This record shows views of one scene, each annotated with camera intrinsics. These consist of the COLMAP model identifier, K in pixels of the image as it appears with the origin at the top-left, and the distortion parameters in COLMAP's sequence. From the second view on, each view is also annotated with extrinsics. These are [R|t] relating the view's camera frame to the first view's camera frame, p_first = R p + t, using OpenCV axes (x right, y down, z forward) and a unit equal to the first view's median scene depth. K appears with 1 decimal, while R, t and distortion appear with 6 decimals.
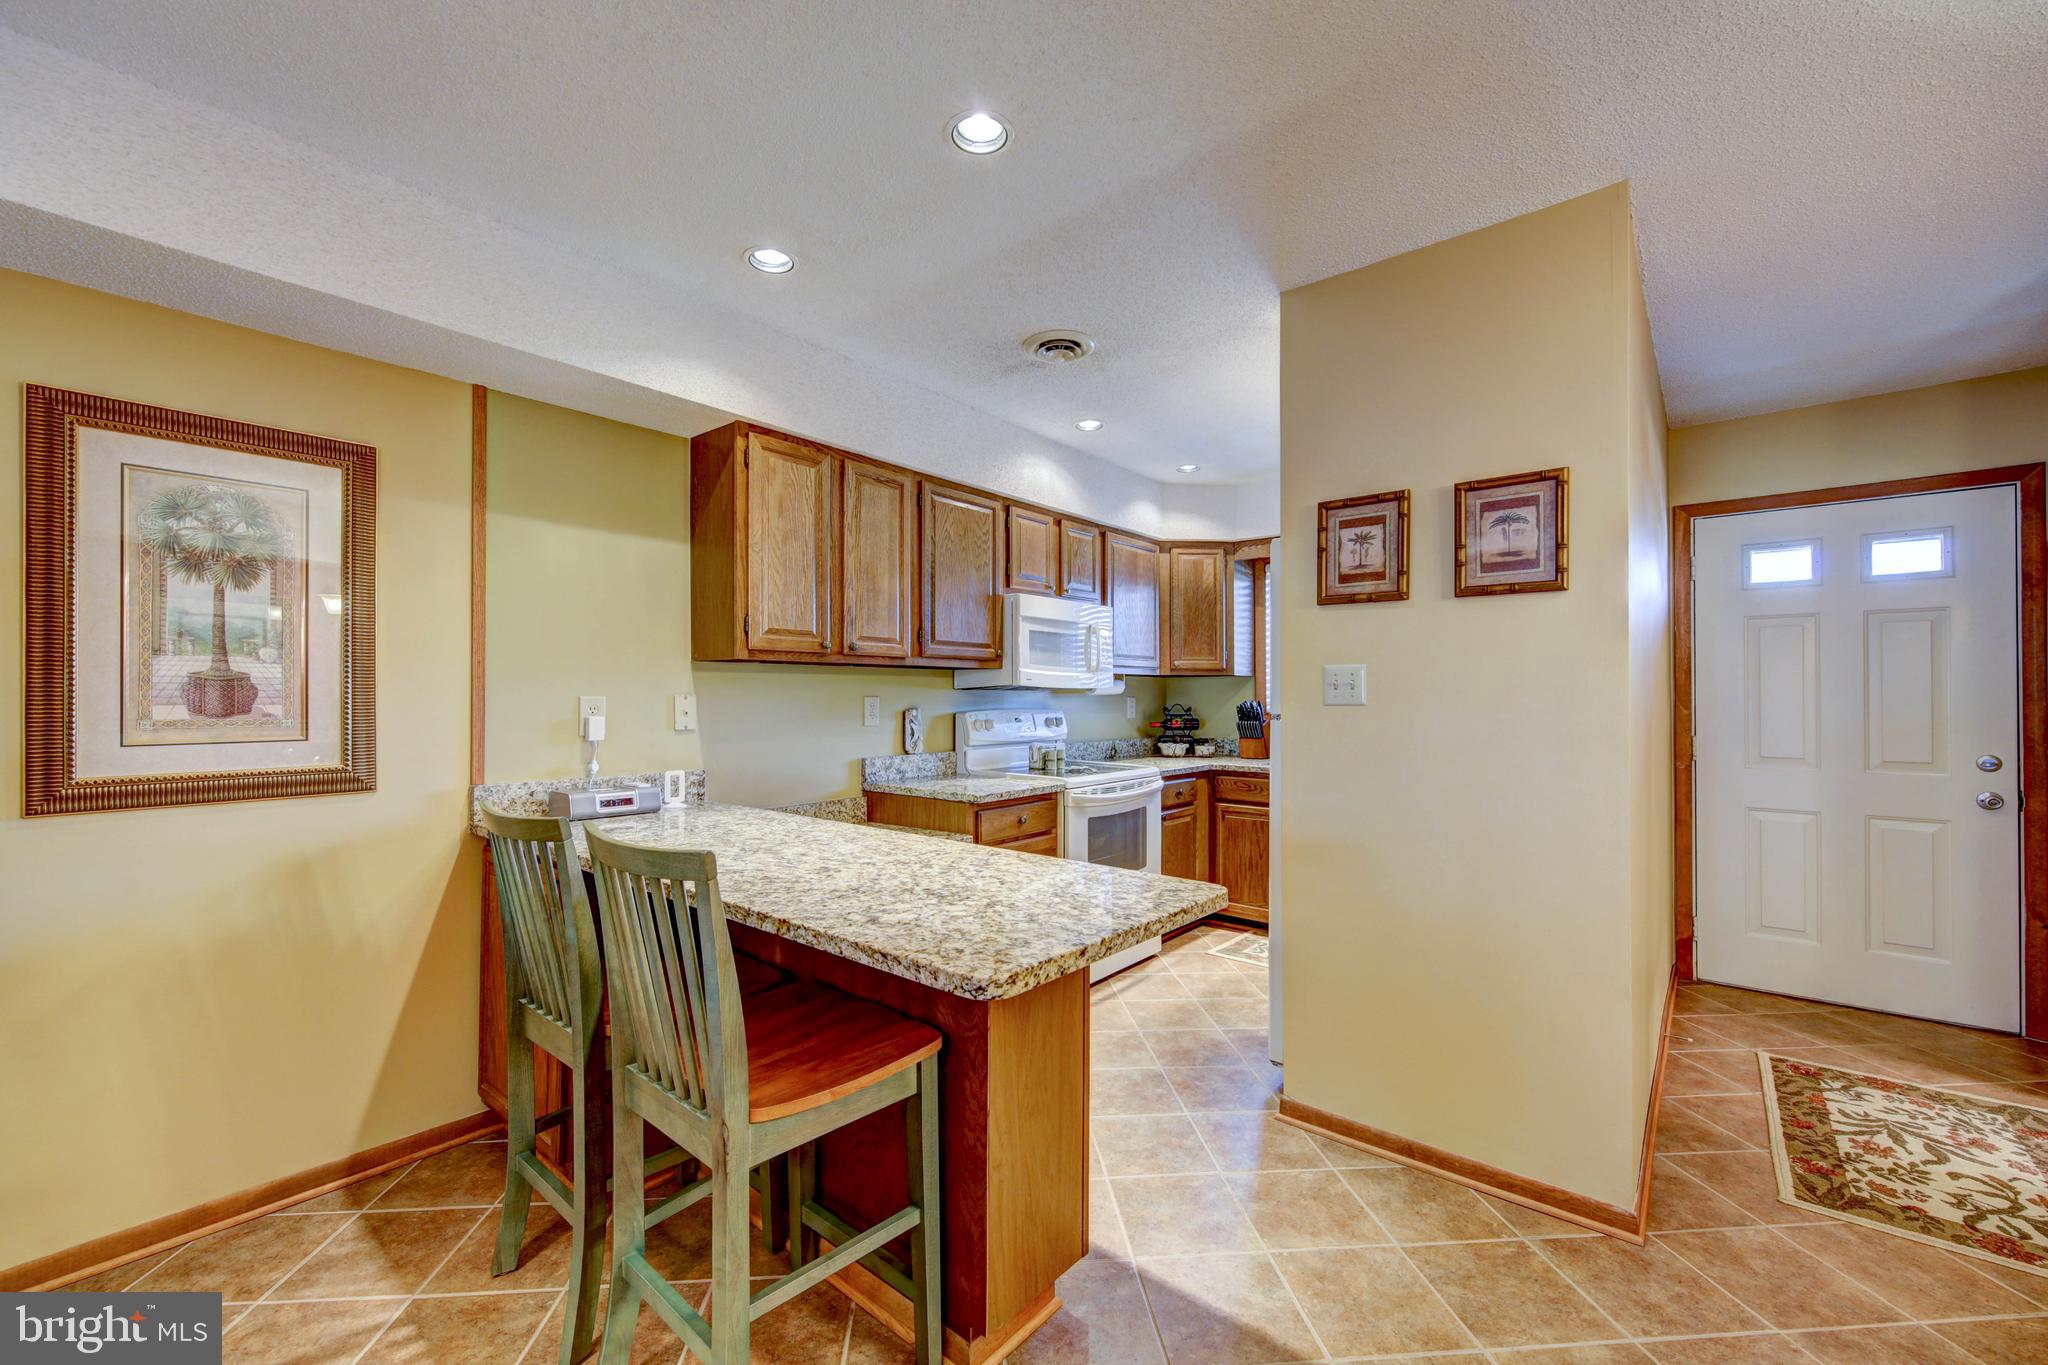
lens RADIAL K [[814.4, 0, 1017.3], [0, 814.4, 691.5], [0, 0, 1]] dist [0.005759, -0.002118]
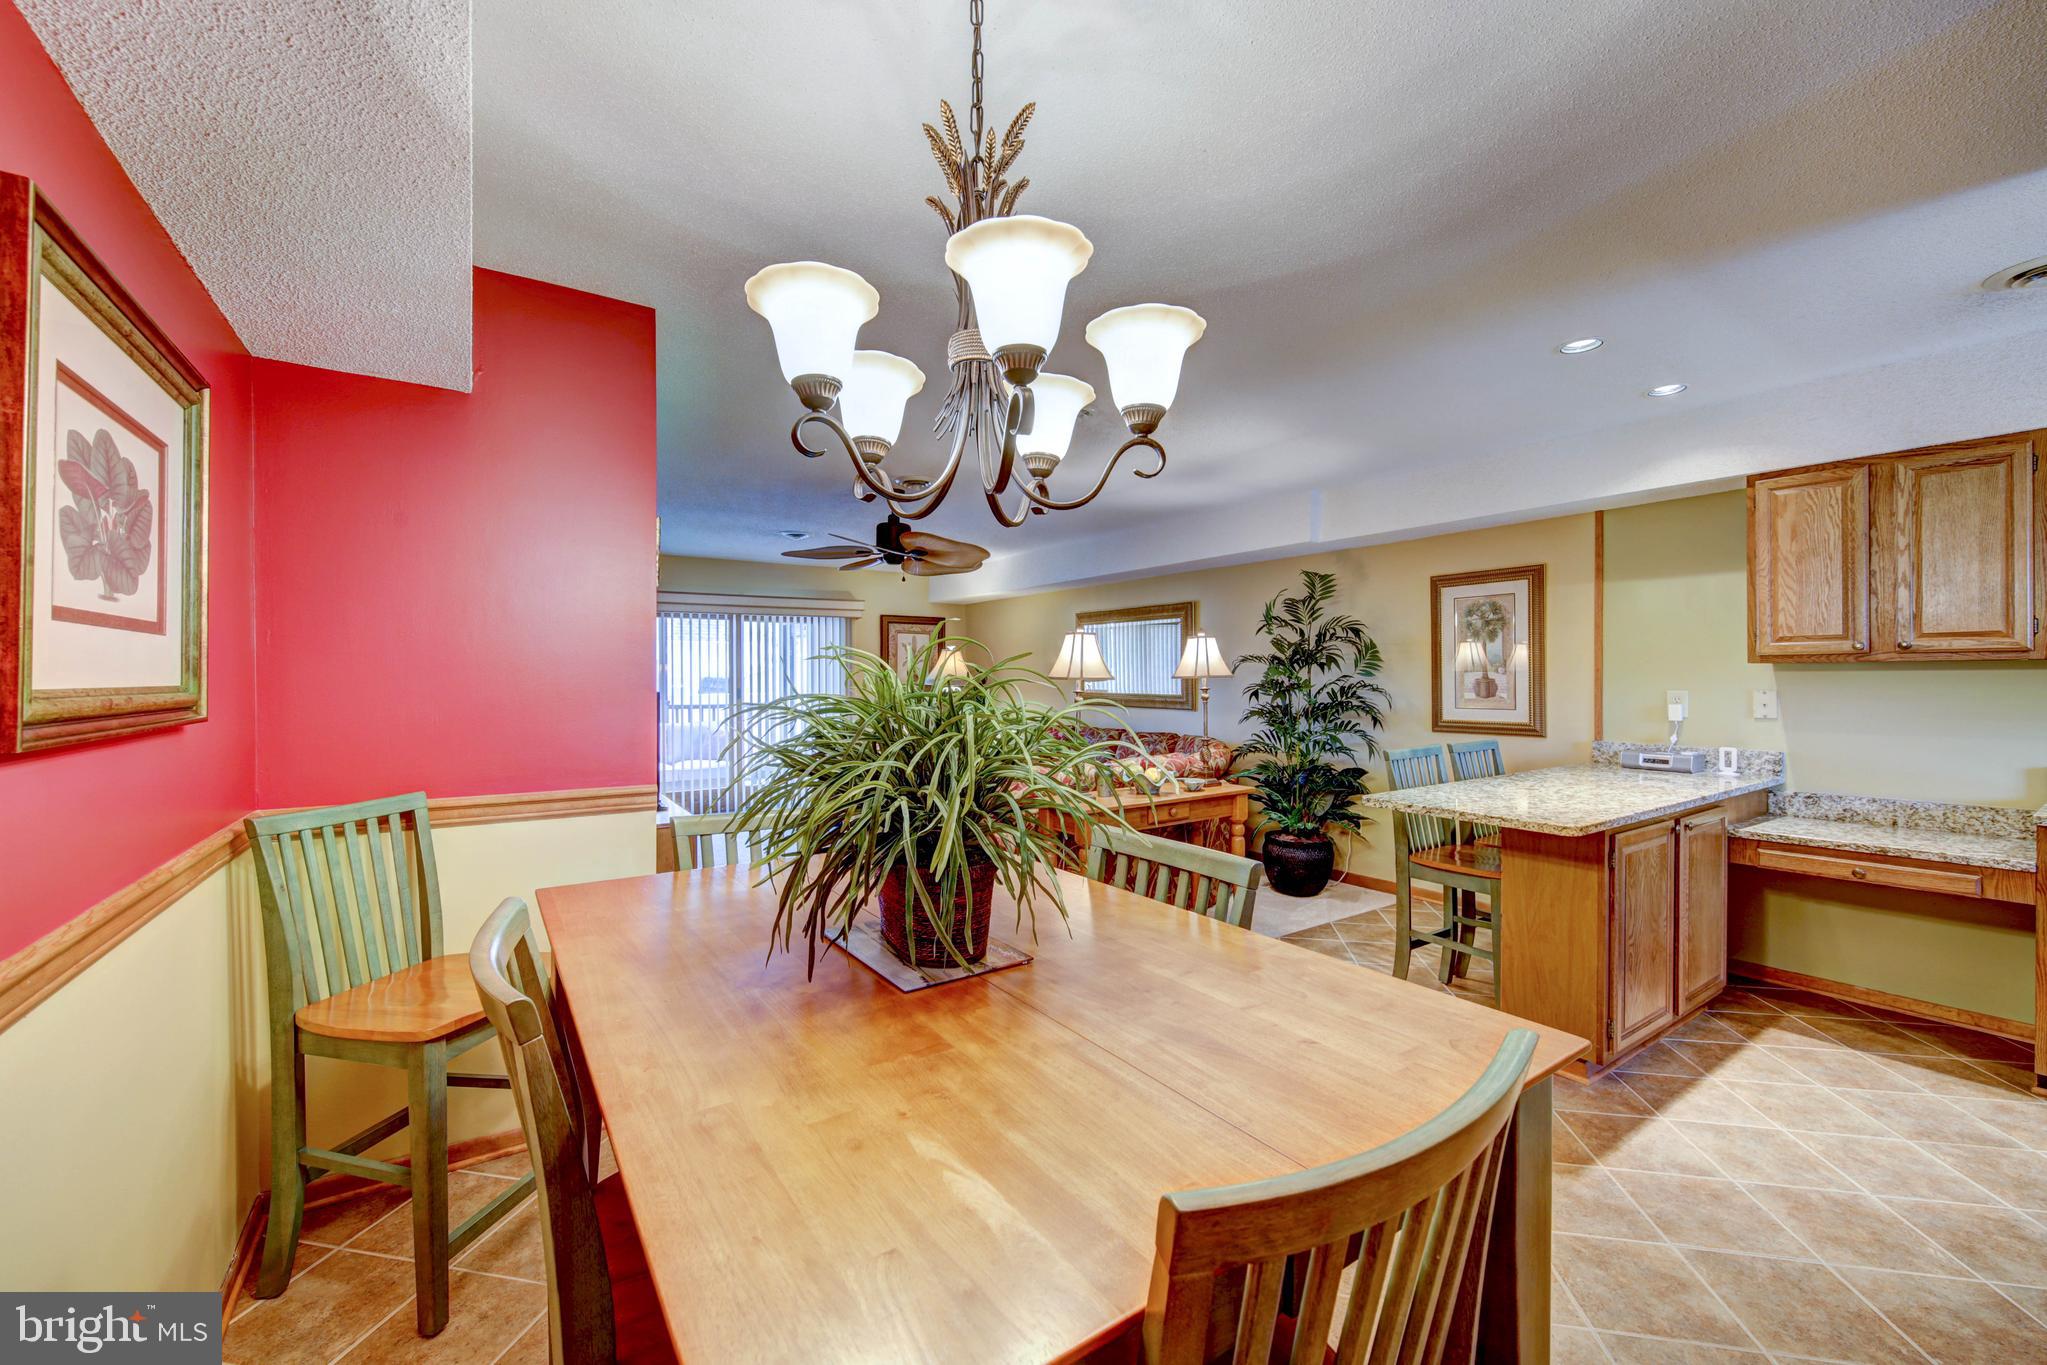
lens RADIAL K [[814.1, 0, 1031.0], [0, 814.1, 679.5], [0, 0, 1]] dist [0.005759, -0.002118]
pose [[-0.249342, 0.005415, -0.968400, 1.219852], [0.012681, 0.999917, 0.002326, -0.033057], [0.968332, -0.011700, -0.249390, 0.238362]]
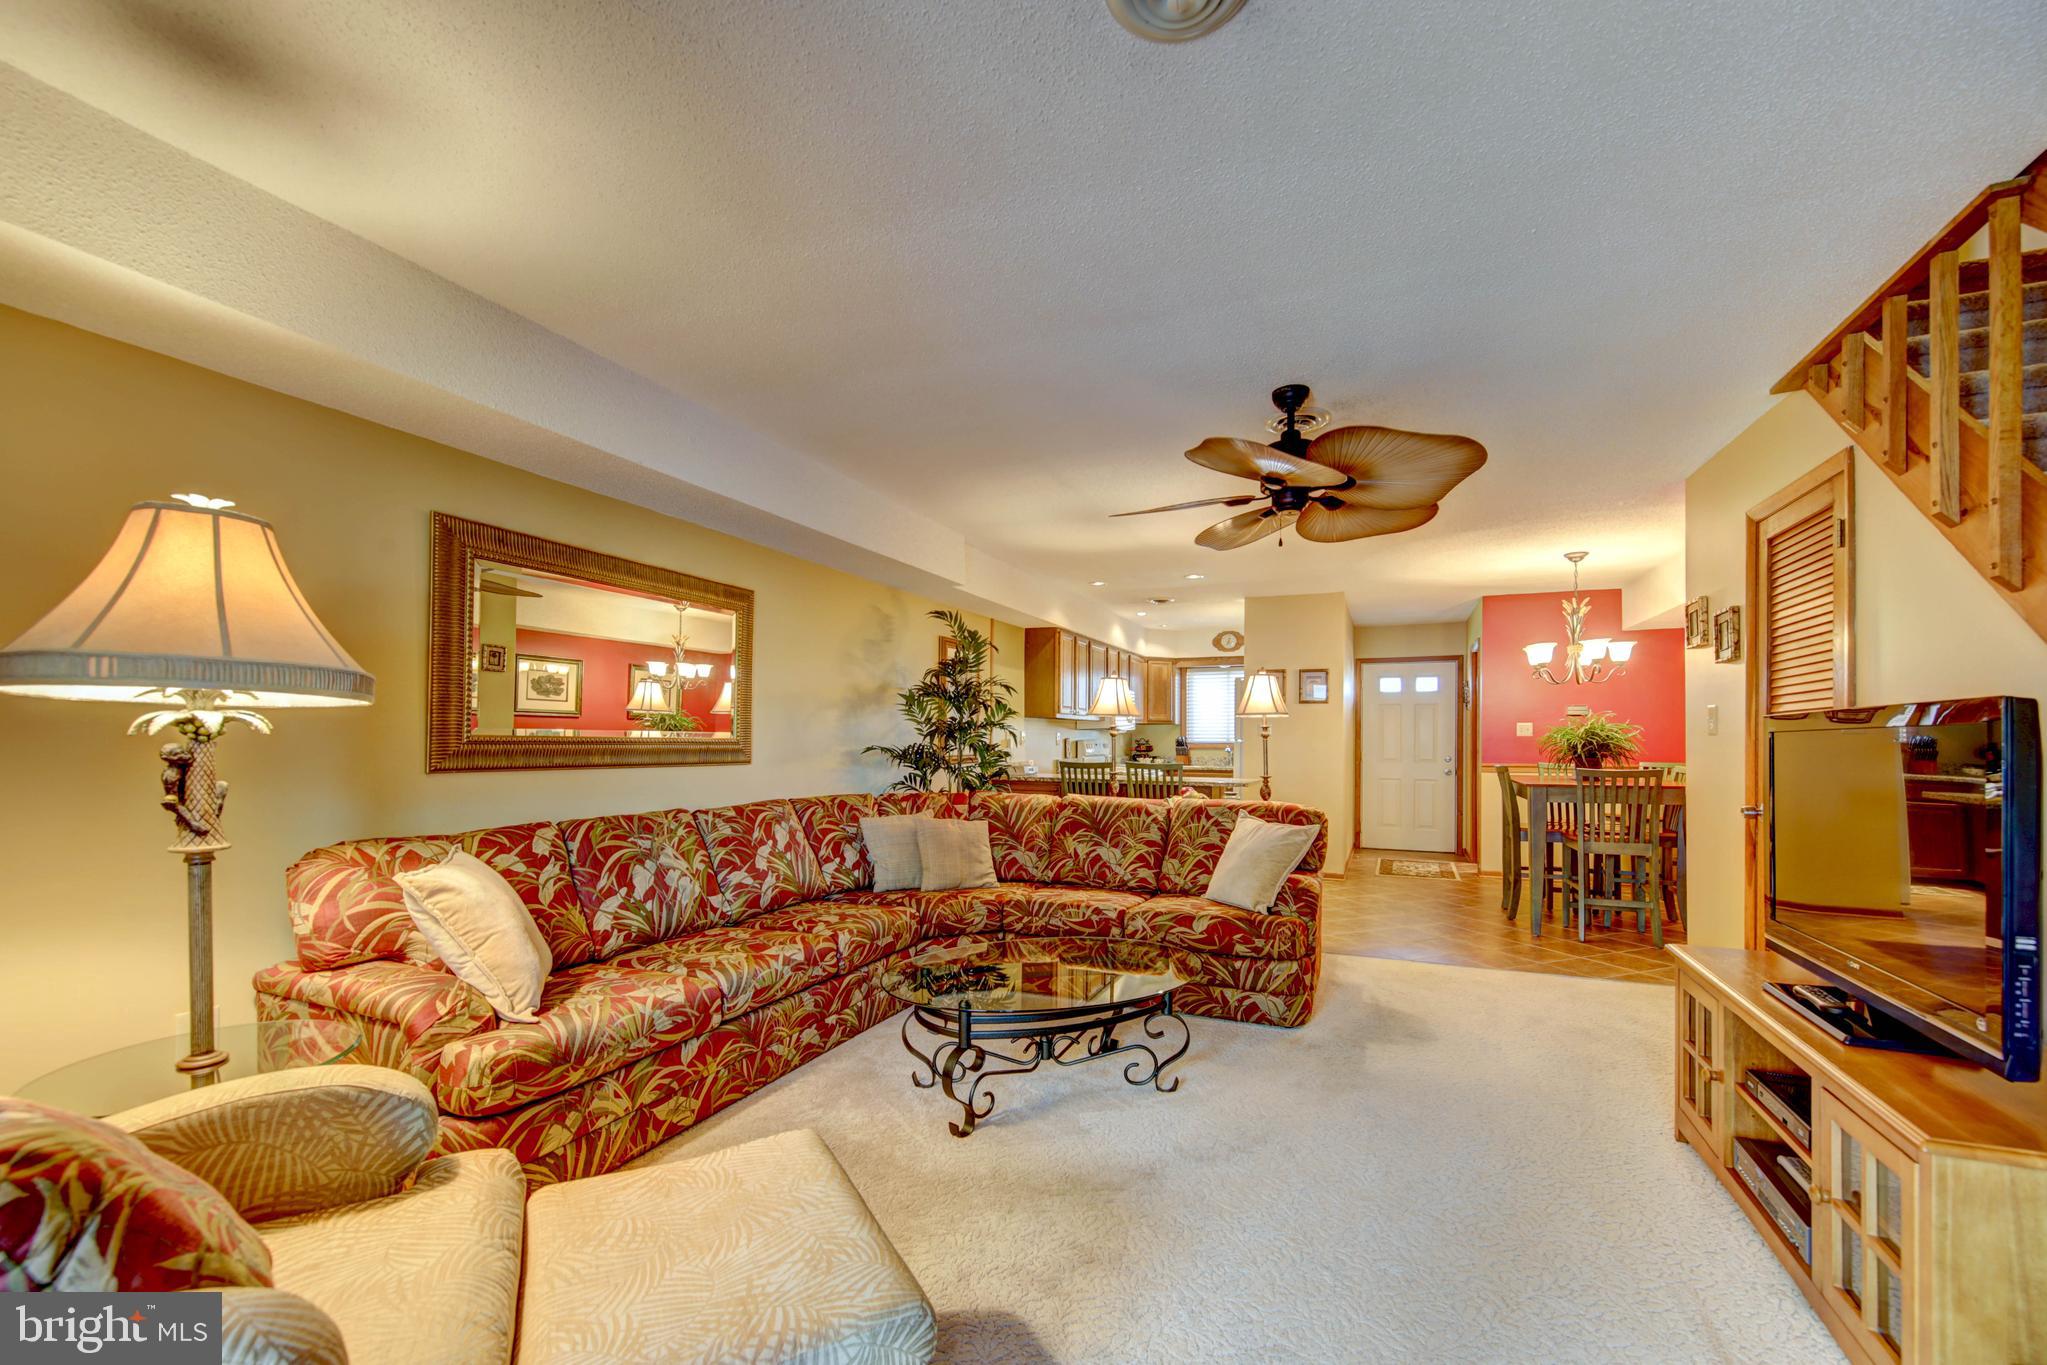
lens RADIAL K [[814.1, 0, 1078.4], [0, 814.1, 735.5], [0, 0, 1]] dist [0.005759, -0.002118]
pose [[0.943500, 0.009182, 0.331245, -1.157640], [-0.009897, 0.999951, 0.000471, 0.017763], [-0.331224, -0.003723, 0.943545, -1.506633]]
